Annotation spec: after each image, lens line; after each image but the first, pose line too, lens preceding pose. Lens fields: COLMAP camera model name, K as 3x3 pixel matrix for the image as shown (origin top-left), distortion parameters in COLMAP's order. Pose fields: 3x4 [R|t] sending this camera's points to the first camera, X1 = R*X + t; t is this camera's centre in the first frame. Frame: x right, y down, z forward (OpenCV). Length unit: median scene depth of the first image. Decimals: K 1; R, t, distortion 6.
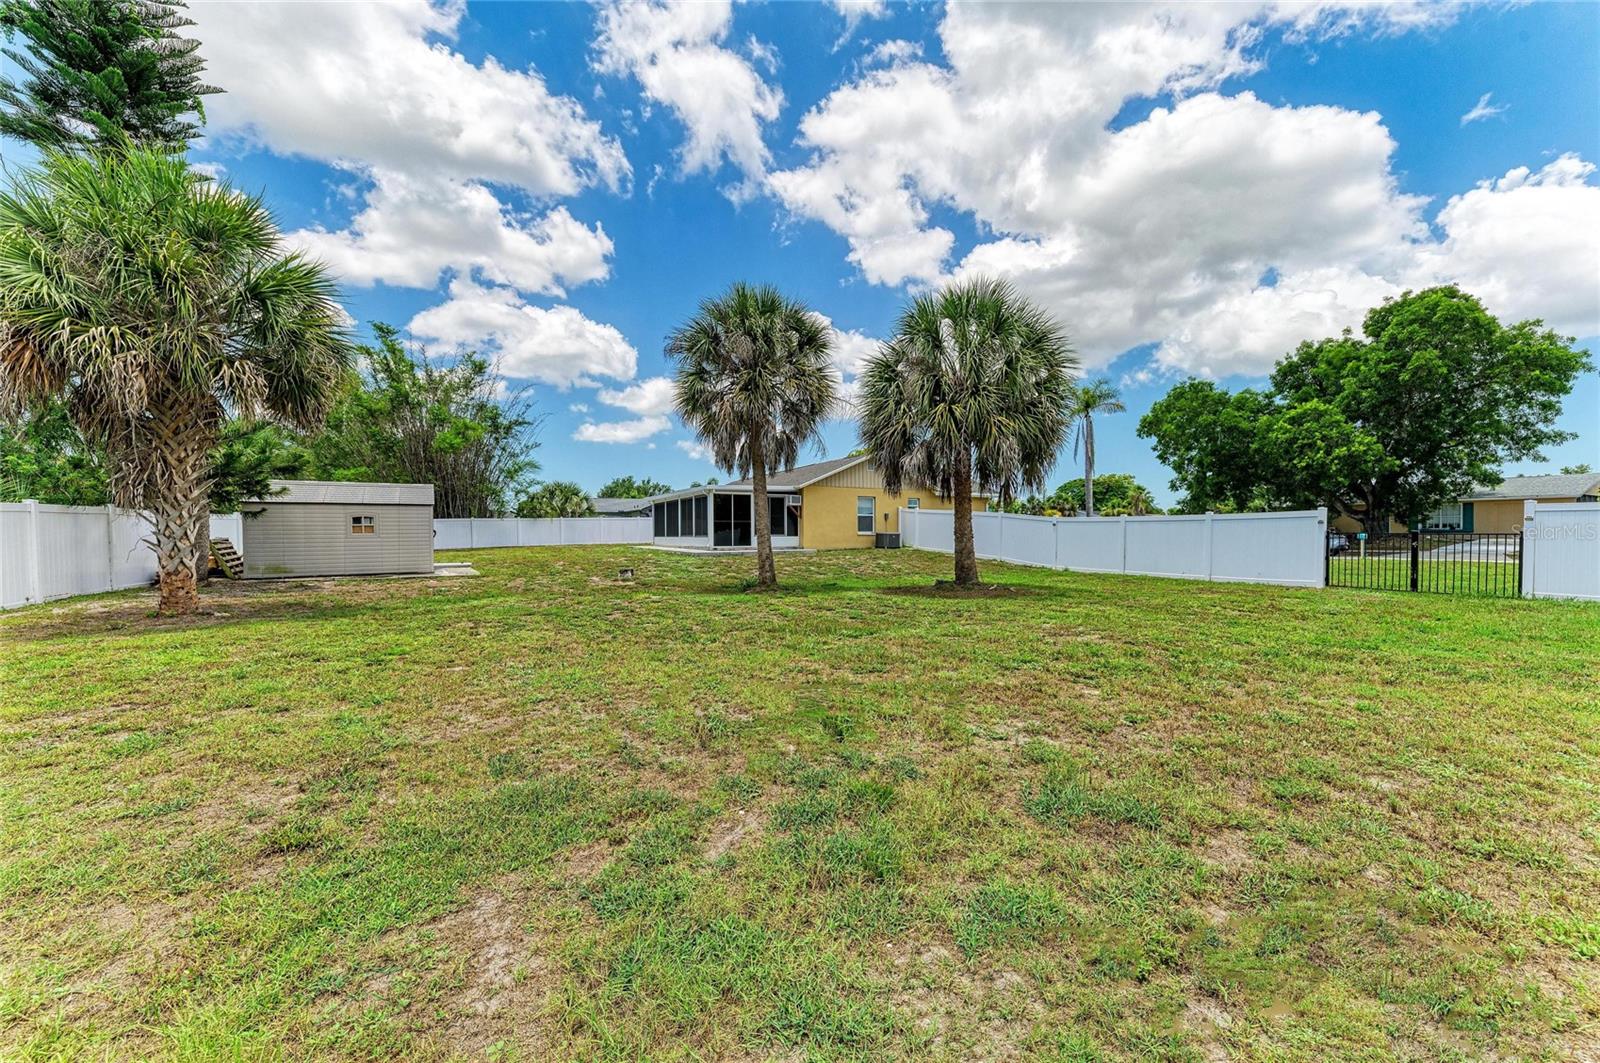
lens RADIAL K [[638.5, 0, 798.6], [0, 638.5, 541.6], [0, 0, 1]] dist [0.010779, -0.000179]
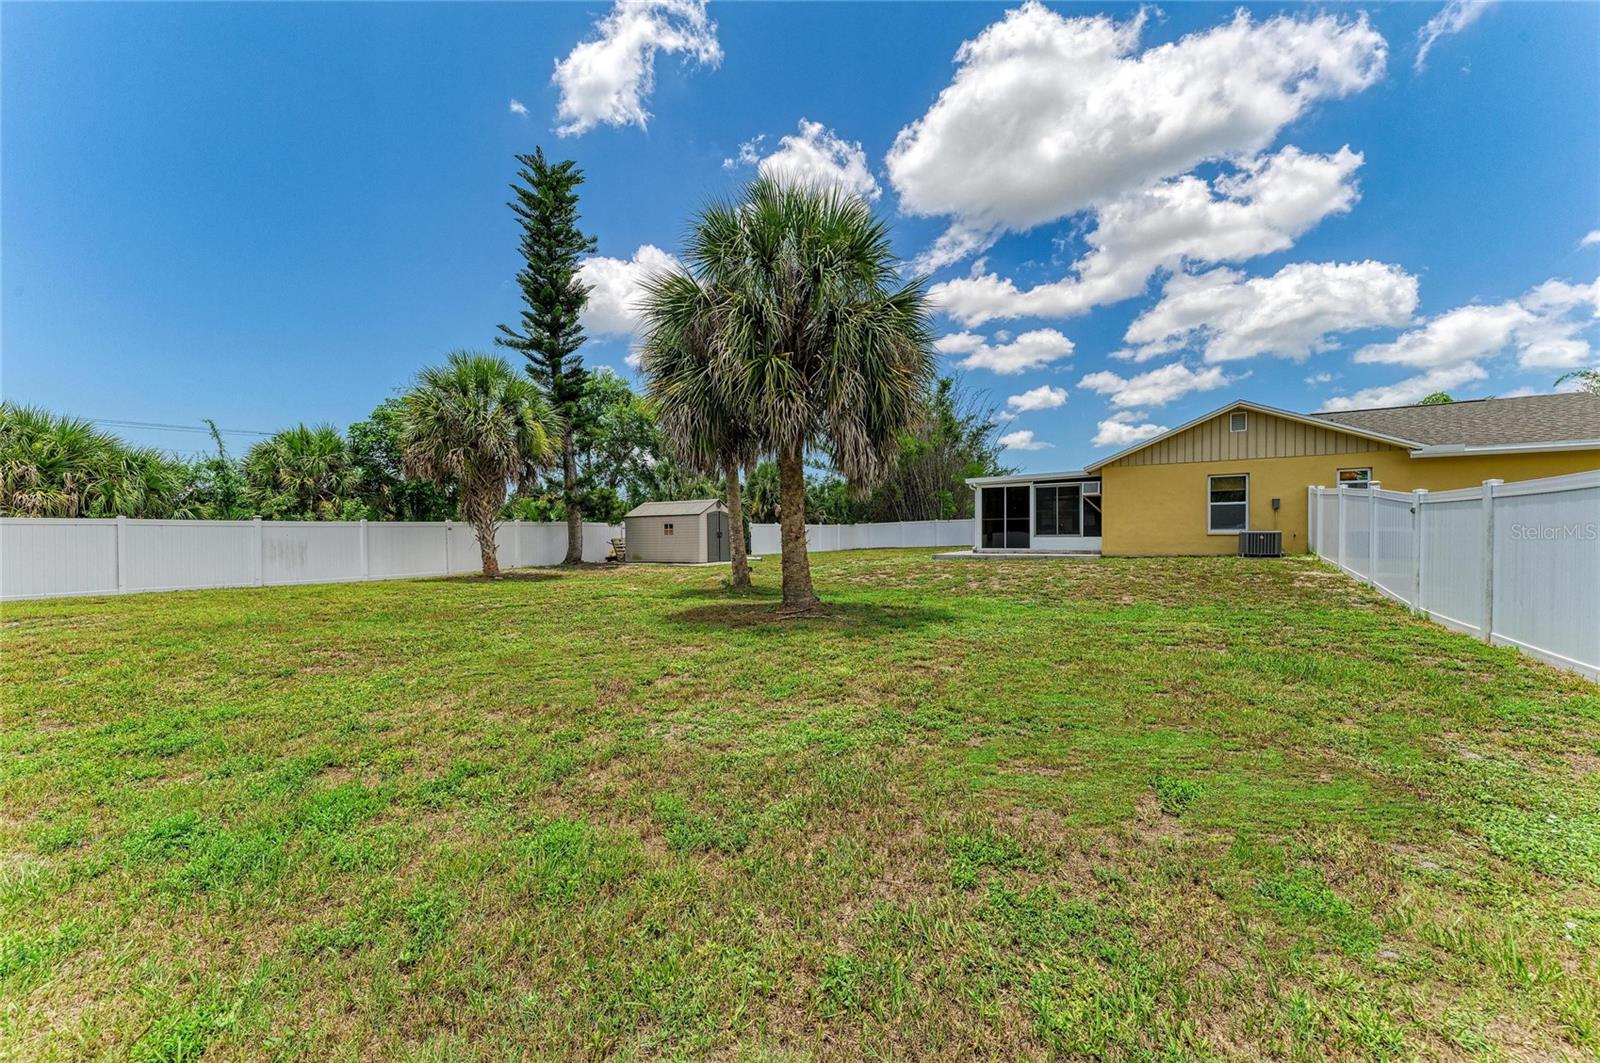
lens RADIAL K [[623.8, 0, 807.8], [0, 623.8, 541.1], [0, 0, 1]] dist [0.001844, 0.000175]
pose [[0.454101, 0.007458, -0.890919, 0.084955], [-0.005573, 0.999969, 0.005530, -0.001054], [0.890933, 0.002454, 0.454129, 0.066477]]
